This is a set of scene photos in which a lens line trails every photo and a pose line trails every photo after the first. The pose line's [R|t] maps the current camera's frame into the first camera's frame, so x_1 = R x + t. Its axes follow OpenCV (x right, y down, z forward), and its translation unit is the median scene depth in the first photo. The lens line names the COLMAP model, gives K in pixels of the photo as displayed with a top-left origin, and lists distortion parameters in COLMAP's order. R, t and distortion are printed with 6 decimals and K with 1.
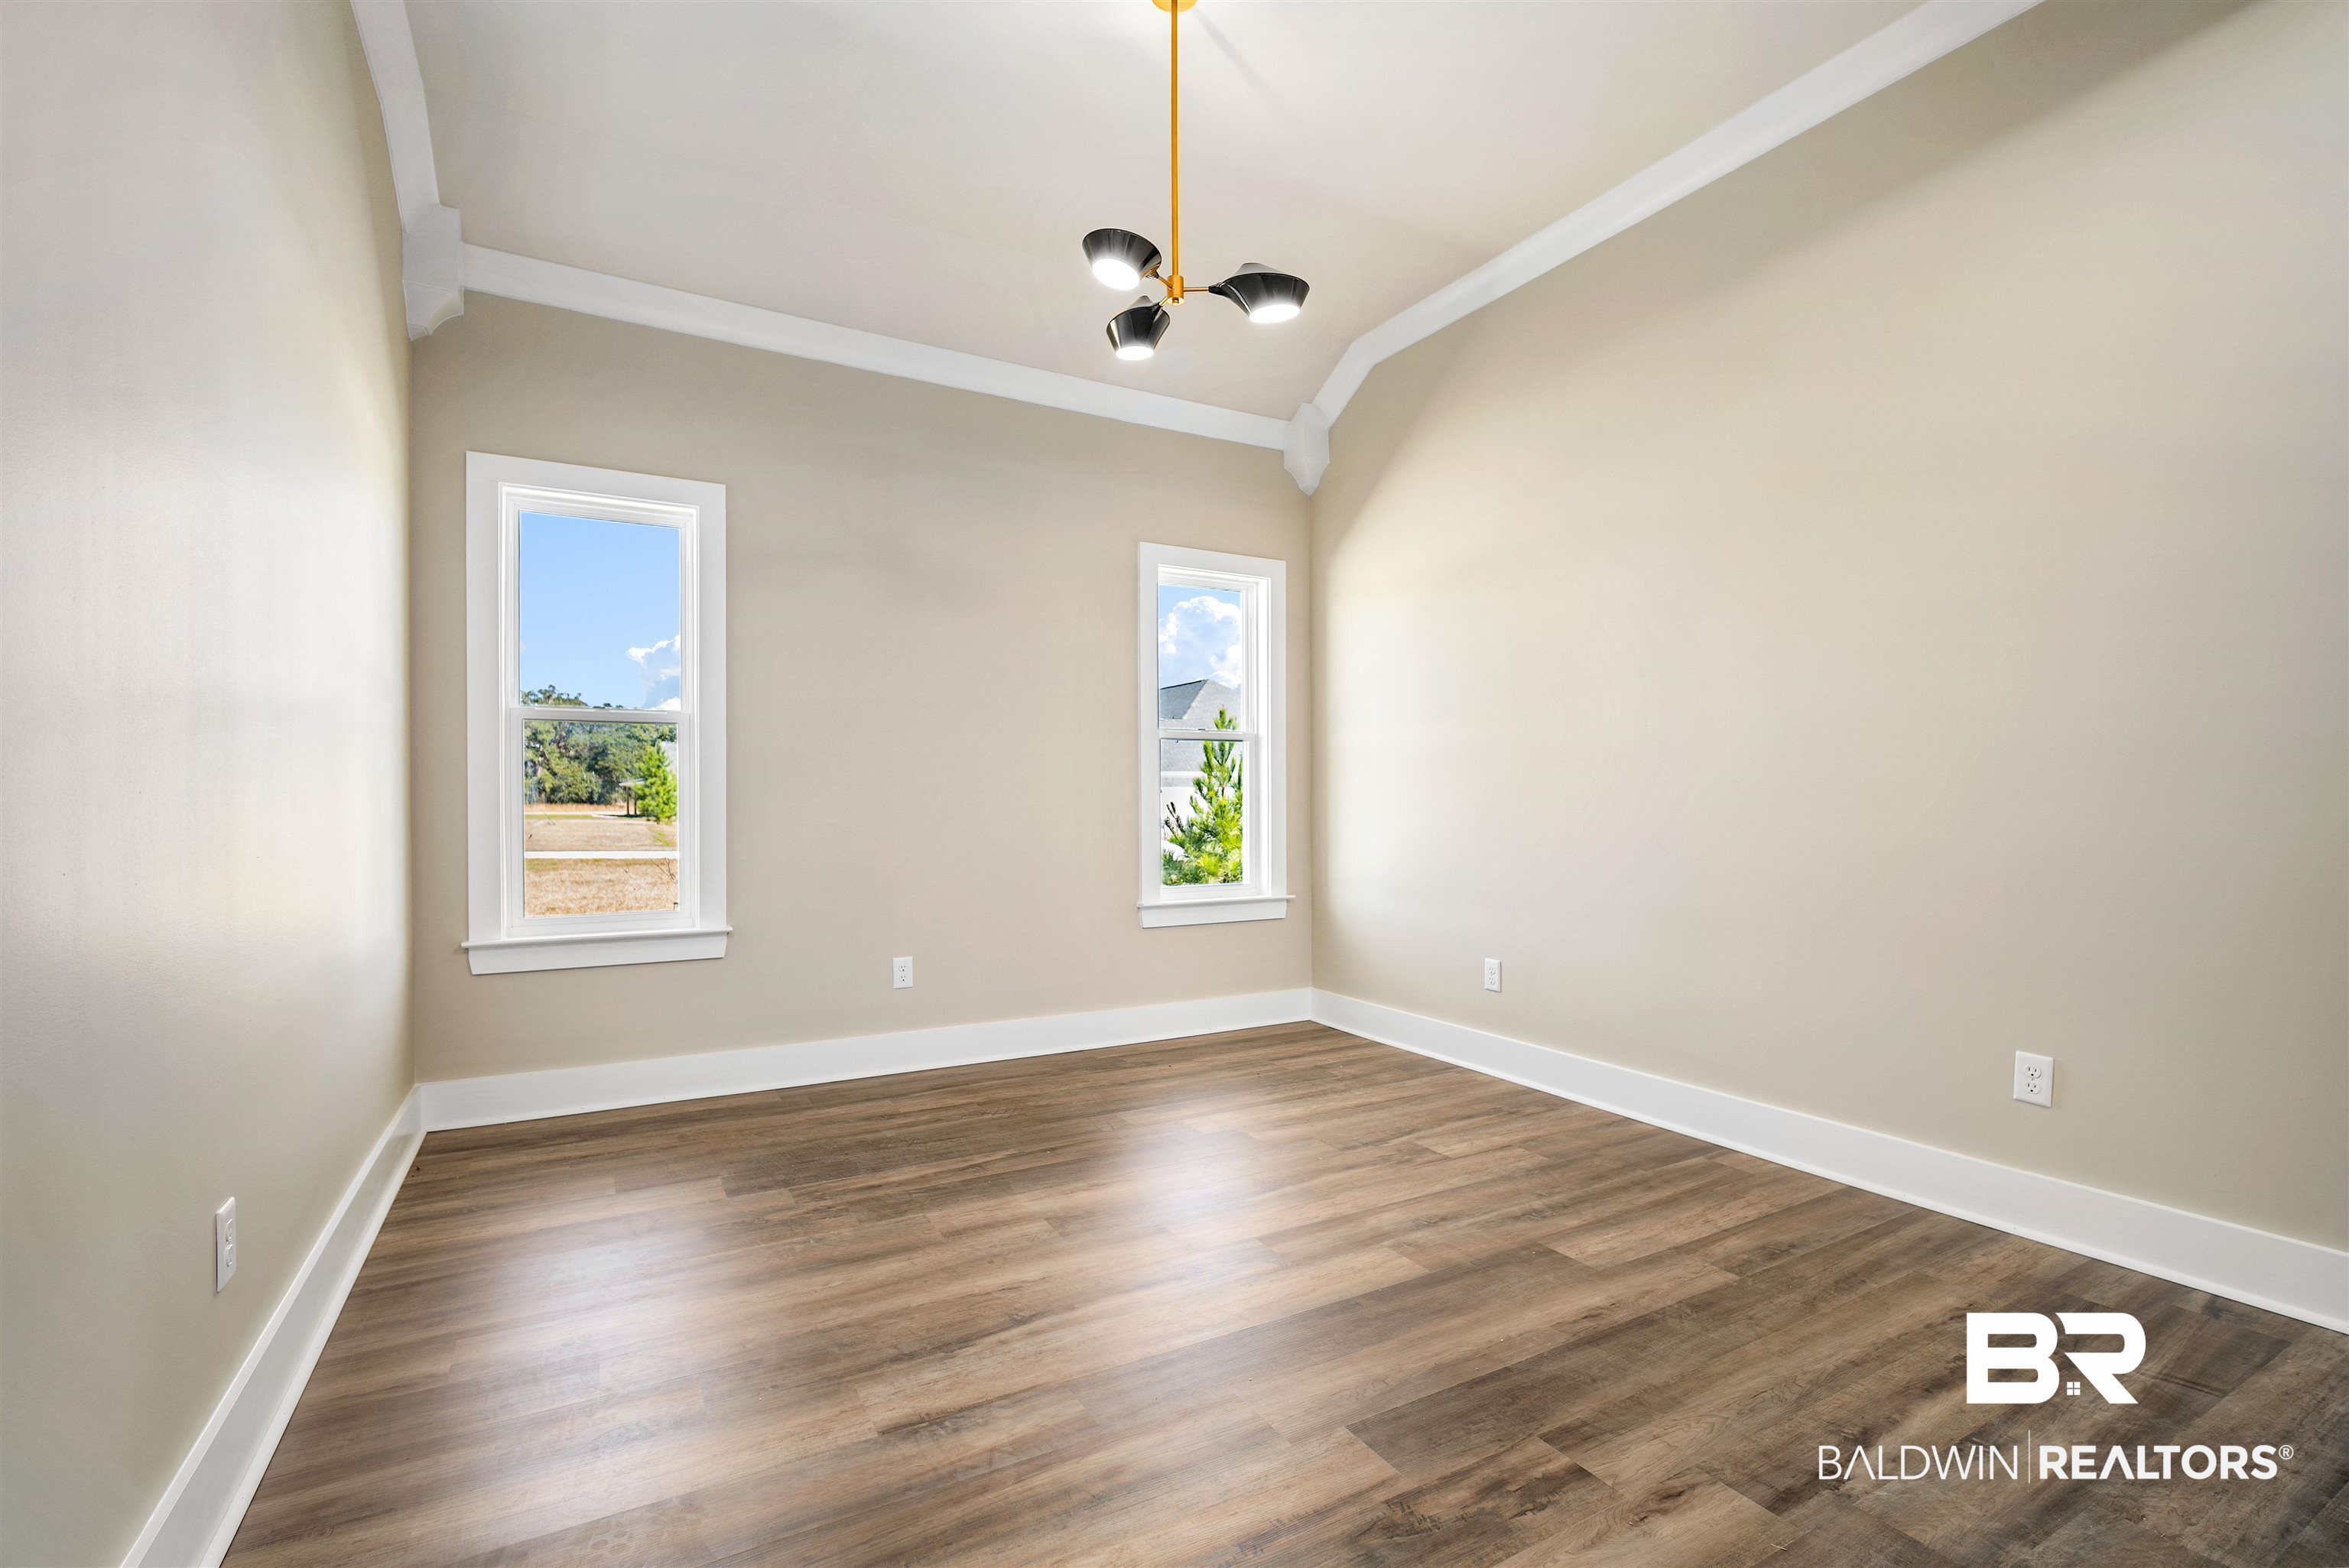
lens RADIAL K [[1036.3, 0, 1180.6], [0, 1036.3, 800.5], [0, 0, 1]] dist [-0.005062, -0.000572]
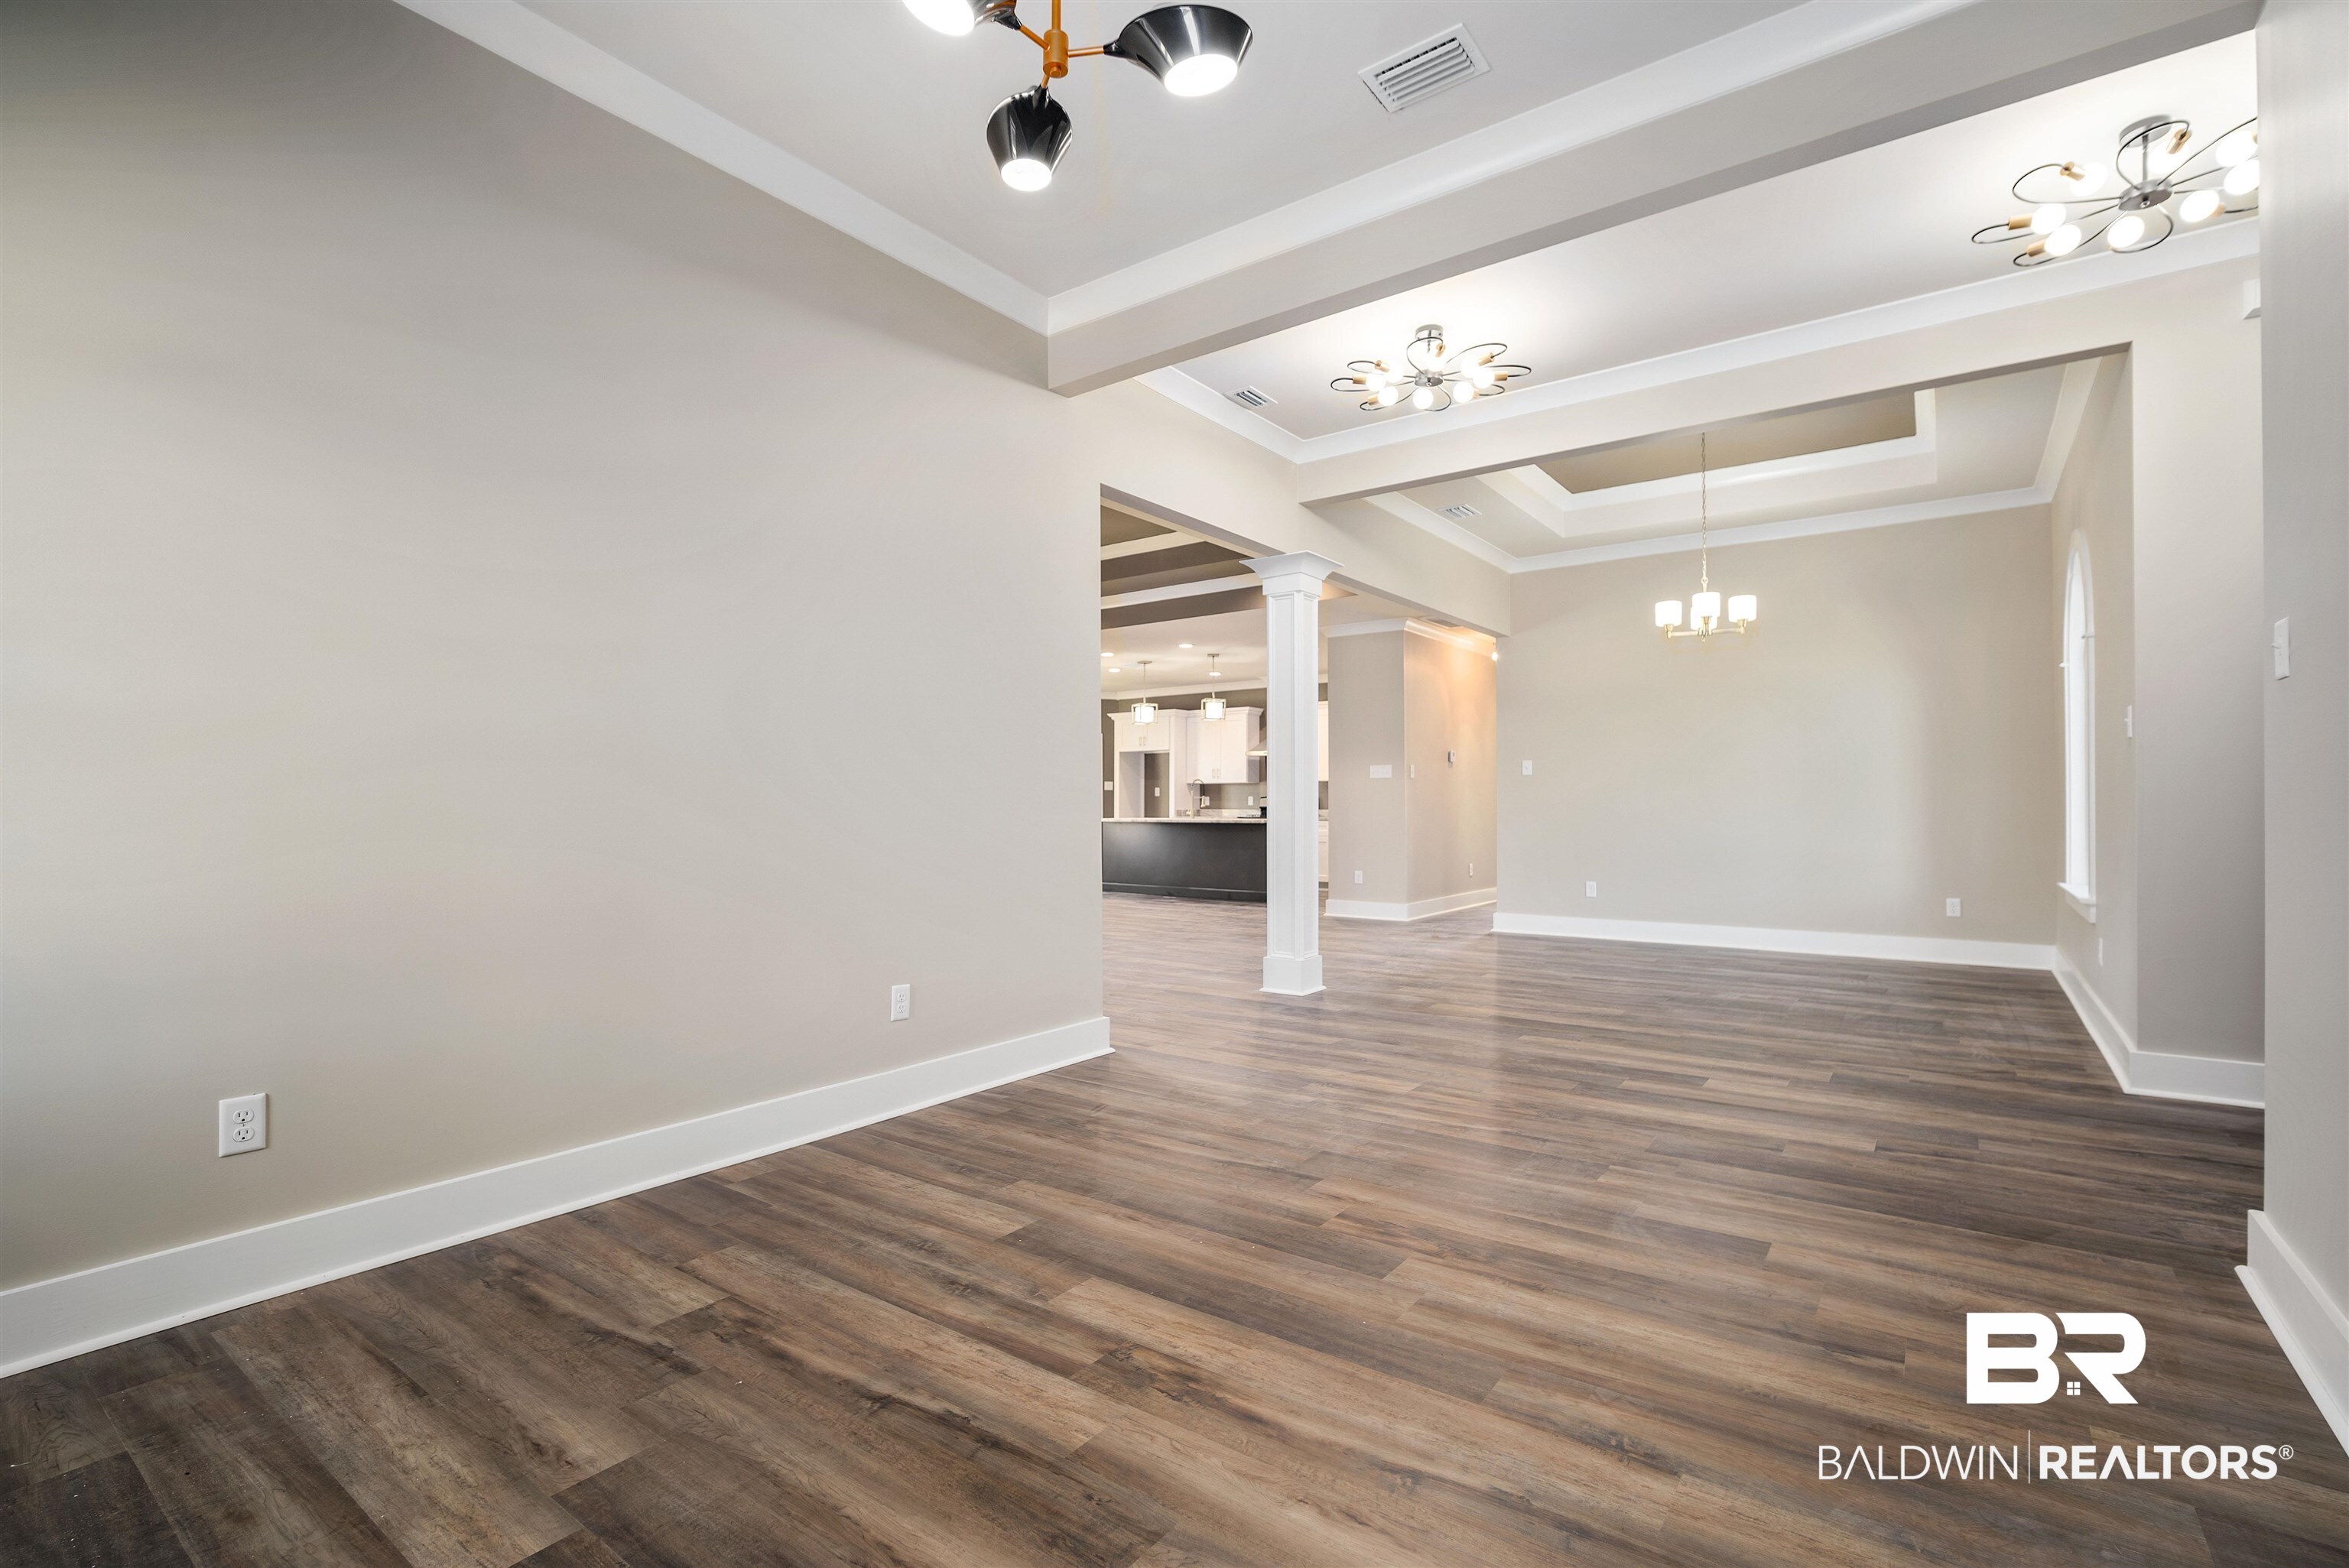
lens RADIAL K [[1036.3, 0, 1196.0], [0, 1036.3, 793.4], [0, 0, 1]] dist [-0.005062, -0.000572]
pose [[-0.407141, 0.014783, 0.913246, -0.643027], [0.003347, 0.999886, -0.014693, 0.000293], [-0.913359, -0.002925, -0.407144, 1.170599]]
